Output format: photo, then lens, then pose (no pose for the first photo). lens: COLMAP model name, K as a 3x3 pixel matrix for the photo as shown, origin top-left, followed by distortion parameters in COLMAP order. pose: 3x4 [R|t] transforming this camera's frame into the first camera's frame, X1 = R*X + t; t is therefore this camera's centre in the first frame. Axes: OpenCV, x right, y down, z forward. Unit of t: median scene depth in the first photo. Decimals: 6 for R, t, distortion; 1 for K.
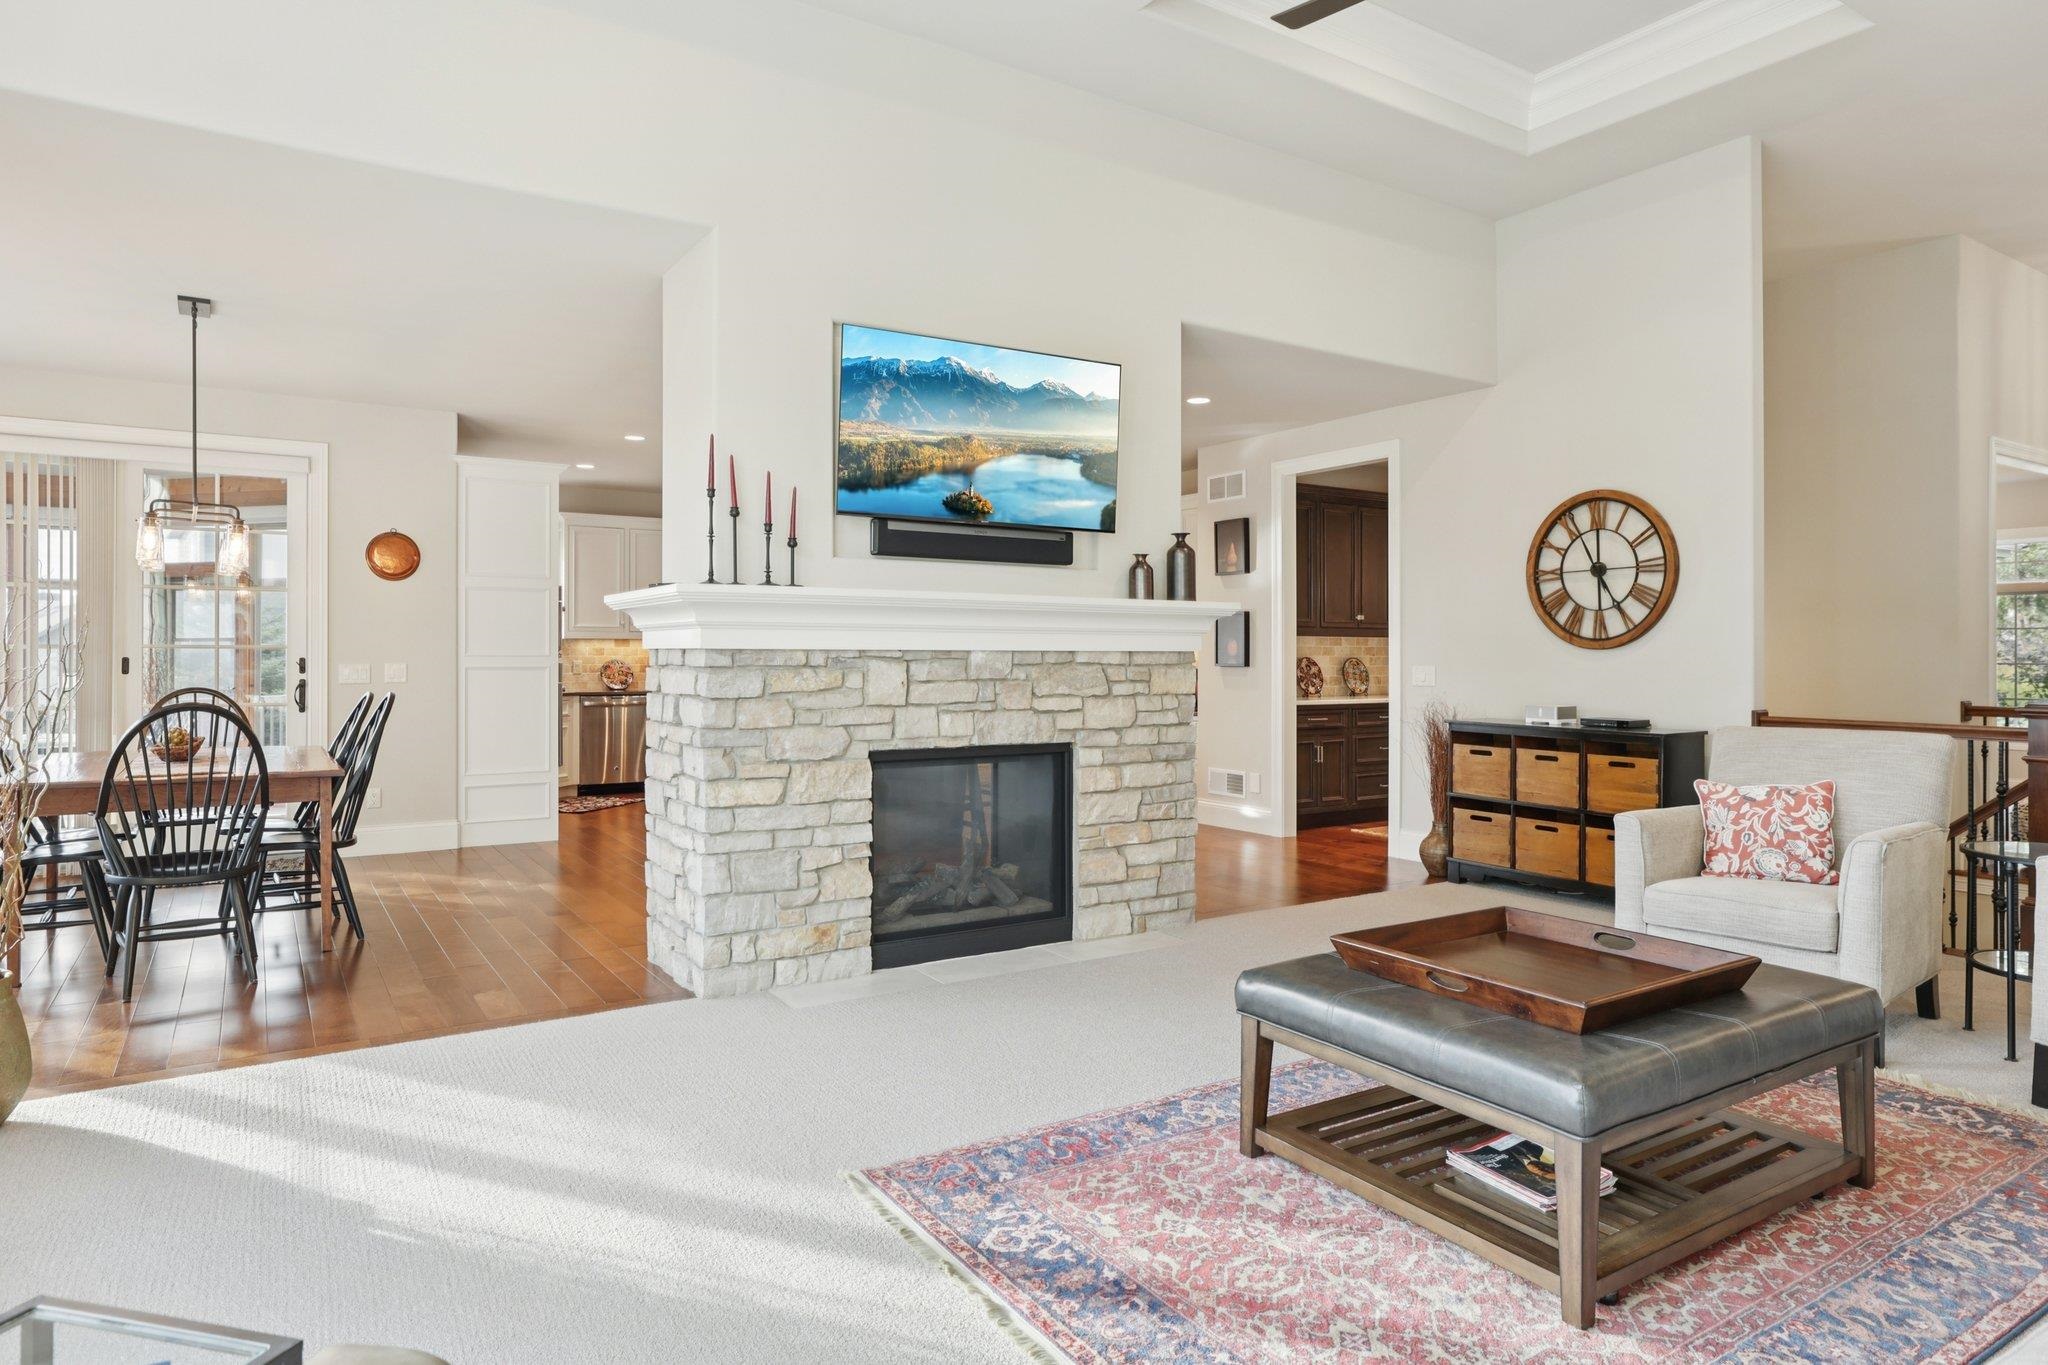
lens RADIAL K [[1209.7, 0, 1022.7], [0, 1209.7, 650.2], [0, 0, 1]] dist [-0.001190, -0.000918]
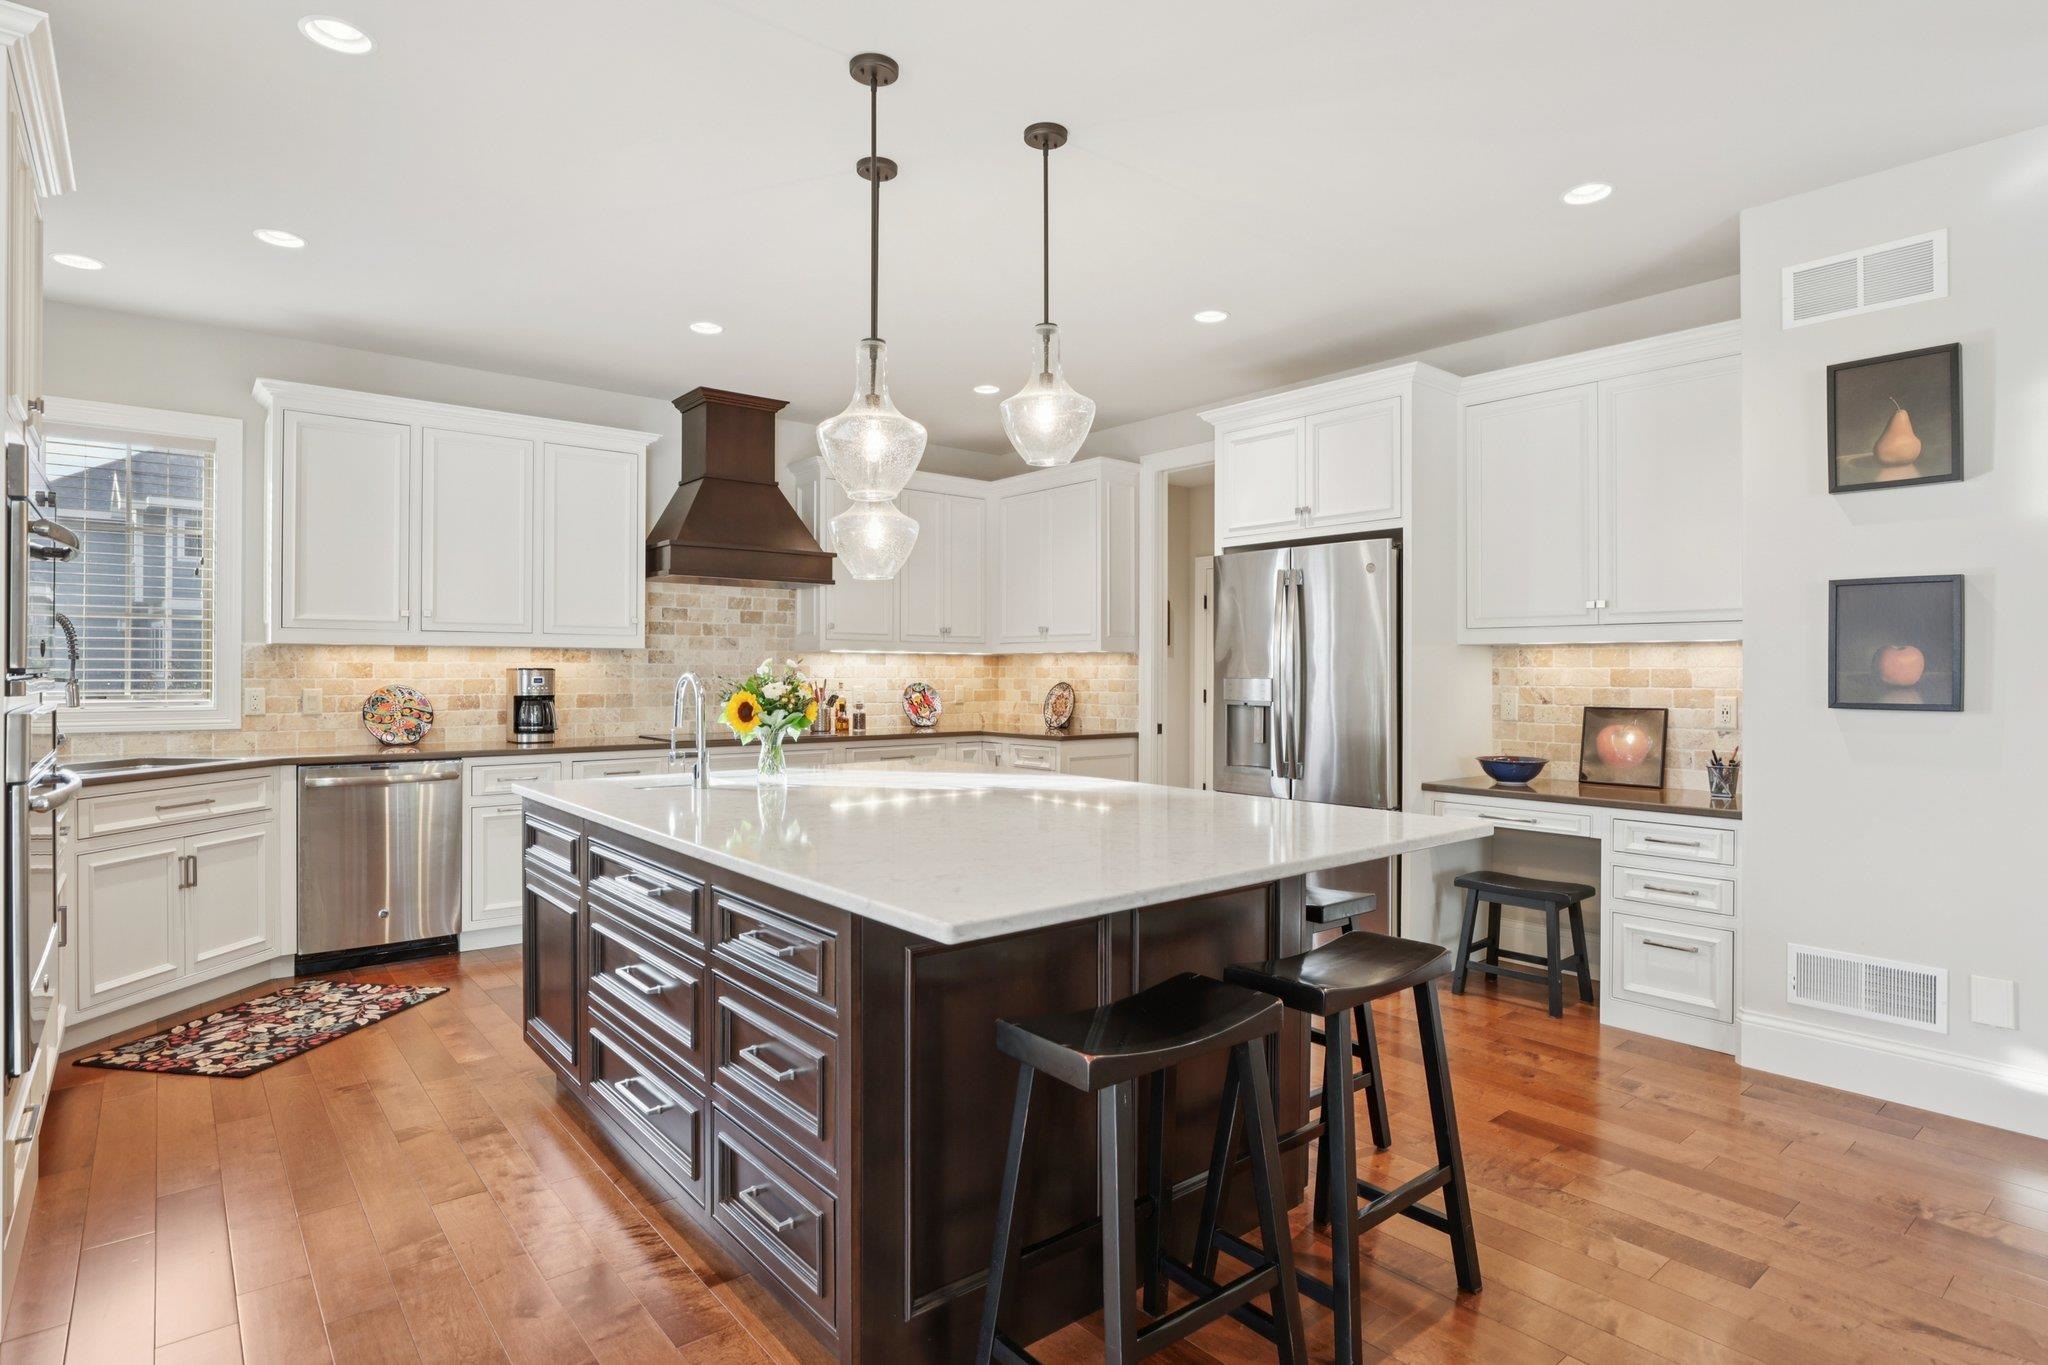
lens RADIAL K [[1065.2, 0, 1036.3], [0, 1065.2, 672.0], [0, 0, 1]] dist [-0.027534, -0.000132]
pose [[0.992202, 0.001406, 0.124630, -0.181228], [-0.001984, 0.999988, 0.004521, -0.001021], [-0.124622, -0.004733, 0.992193, 0.764388]]
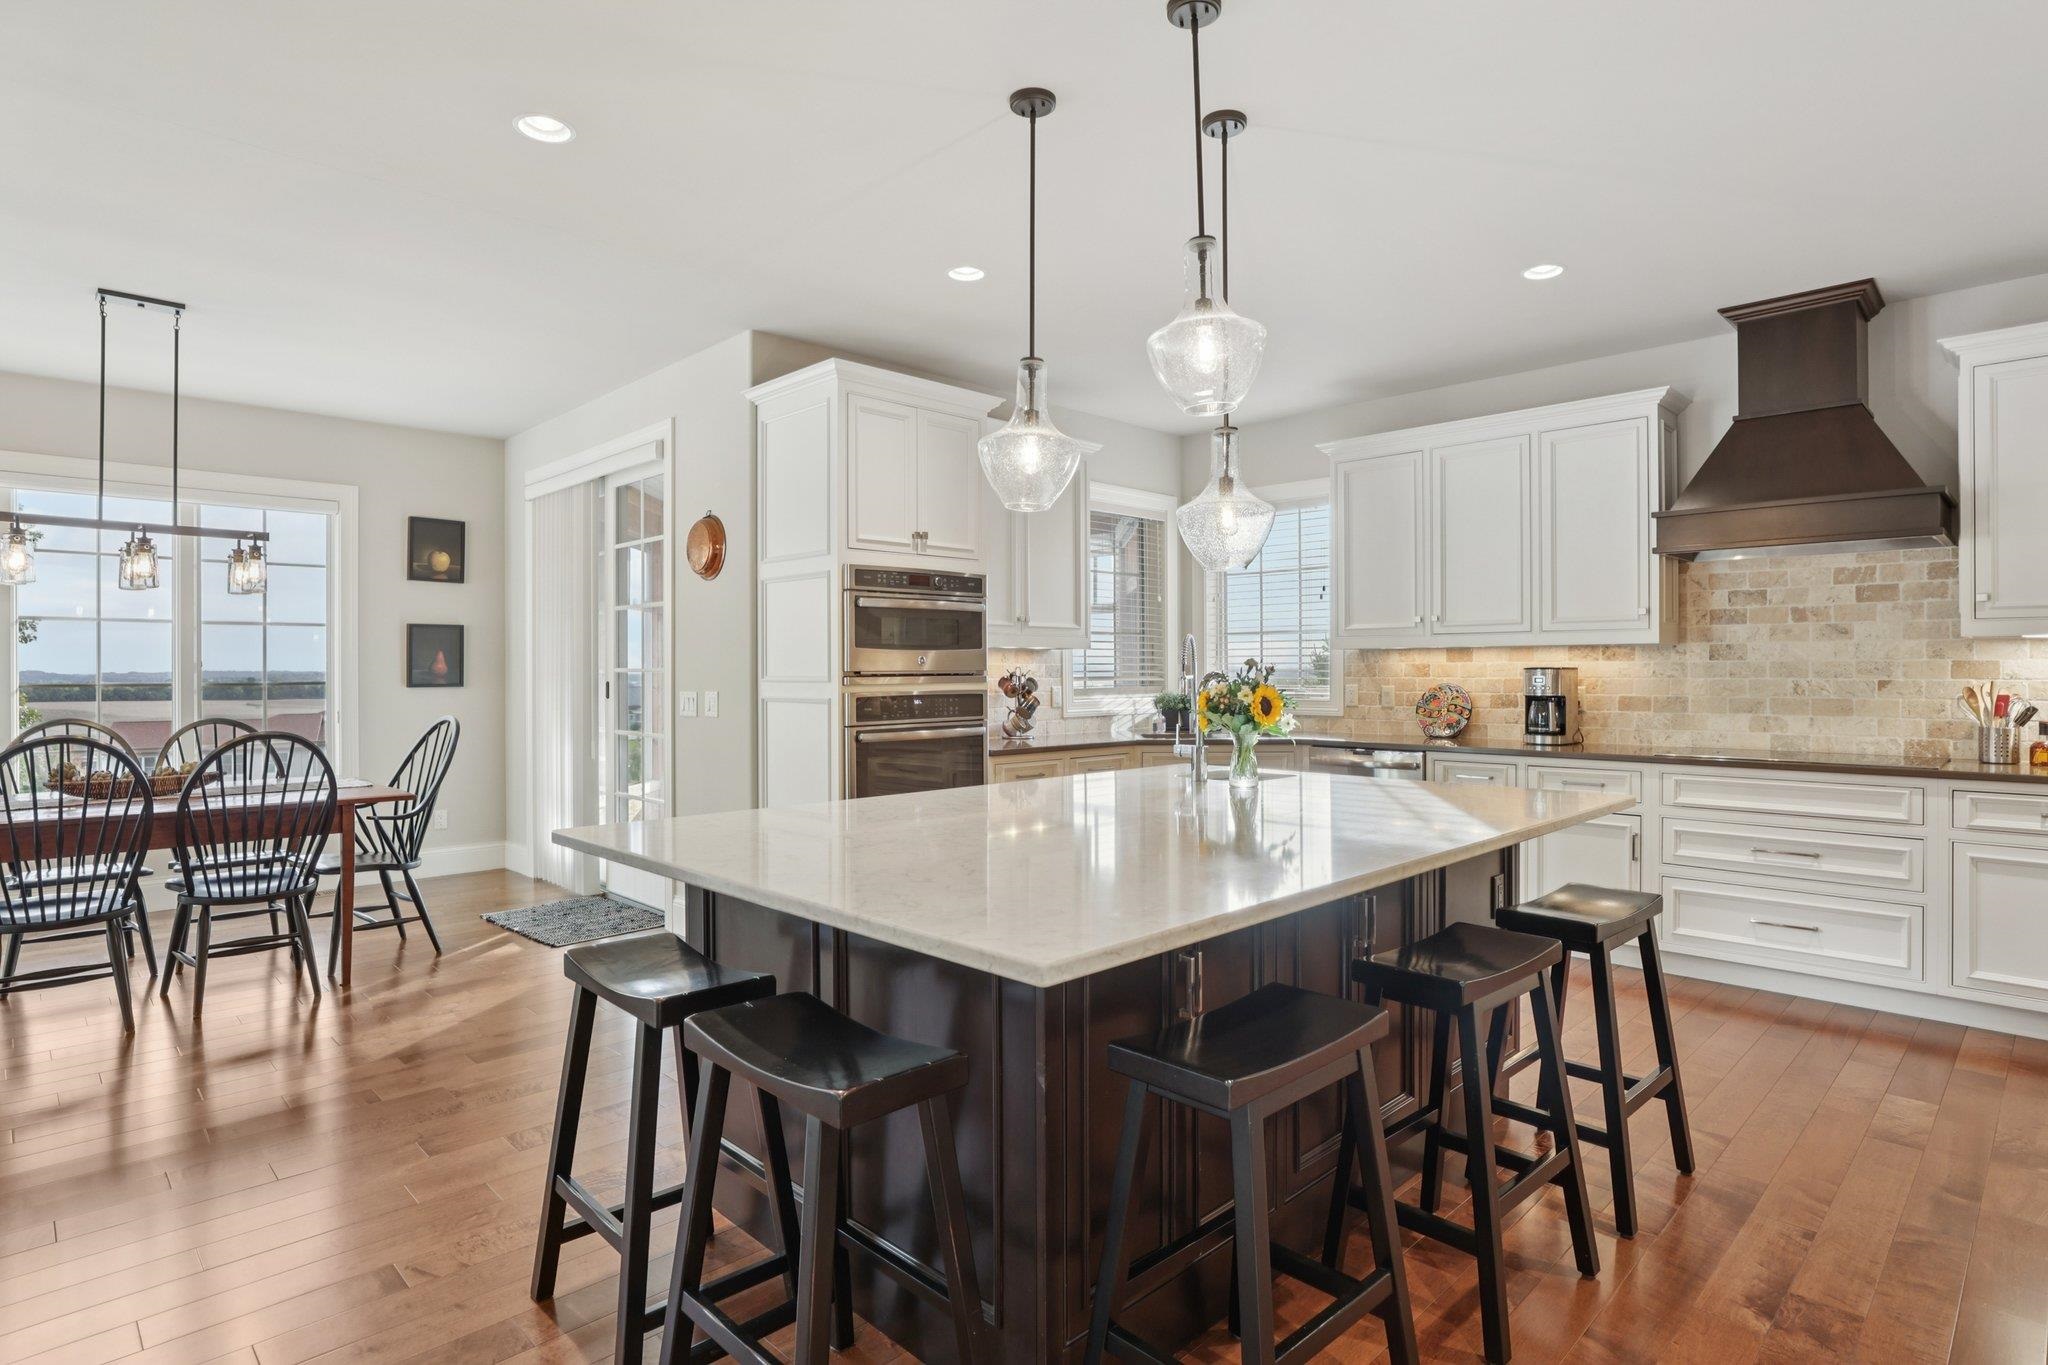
lens RADIAL K [[1065.2, 0, 1036.3], [0, 1065.2, 672.0], [0, 0, 1]] dist [-0.027534, -0.000132]
pose [[0.209072, 0.000289, -0.977900, 0.155978], [0.007859, 0.999967, 0.001976, -0.000750], [0.977869, -0.008098, 0.209063, 1.031416]]
